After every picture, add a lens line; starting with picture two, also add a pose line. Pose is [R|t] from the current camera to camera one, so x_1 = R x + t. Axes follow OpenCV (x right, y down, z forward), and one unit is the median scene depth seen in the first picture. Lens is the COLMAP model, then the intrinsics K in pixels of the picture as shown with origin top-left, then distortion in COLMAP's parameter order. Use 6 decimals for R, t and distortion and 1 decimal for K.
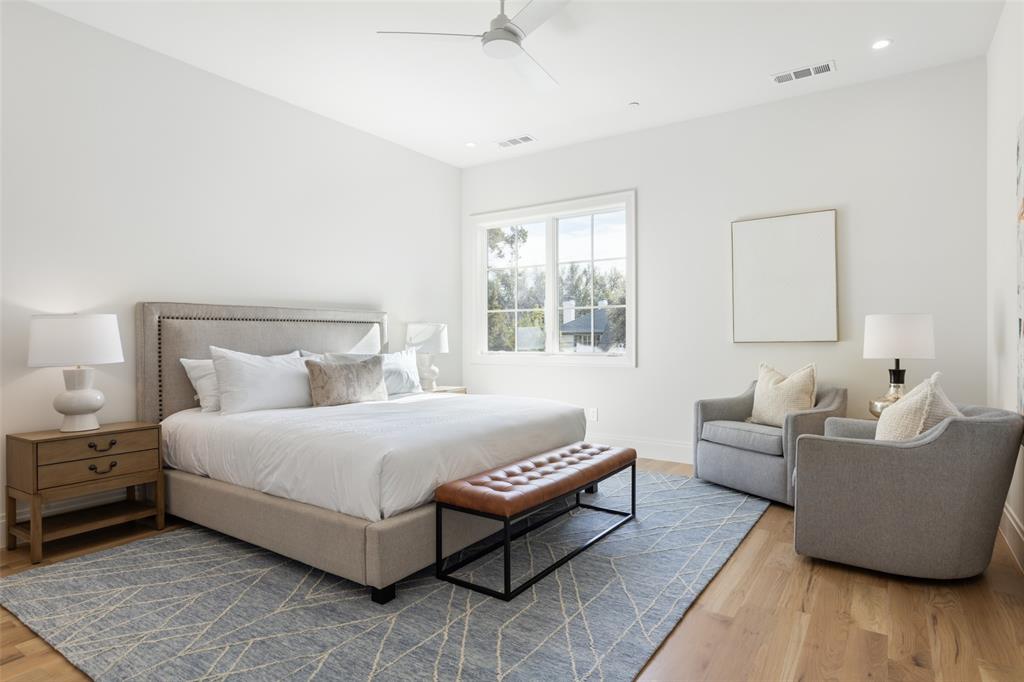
lens RADIAL K [[563.5, 0, 512.6], [0, 563.5, 339.5], [0, 0, 1]] dist [0.004982, 0.000776]
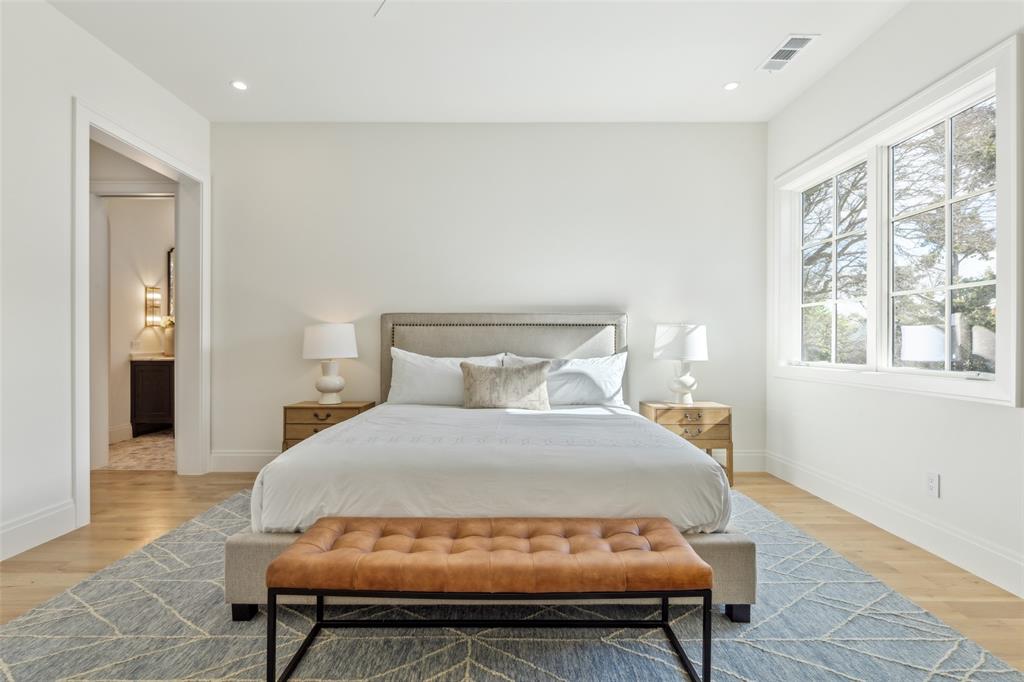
lens RADIAL K [[480.2, 0, 510.9], [0, 480.2, 341.7], [0, 0, 1]] dist [-0.002507, 0.000587]
pose [[0.556965, 0.005218, -0.830520, 0.418432], [-0.006910, 0.999975, 0.001648, -0.003594], [0.830507, 0.004821, 0.556987, 0.560185]]
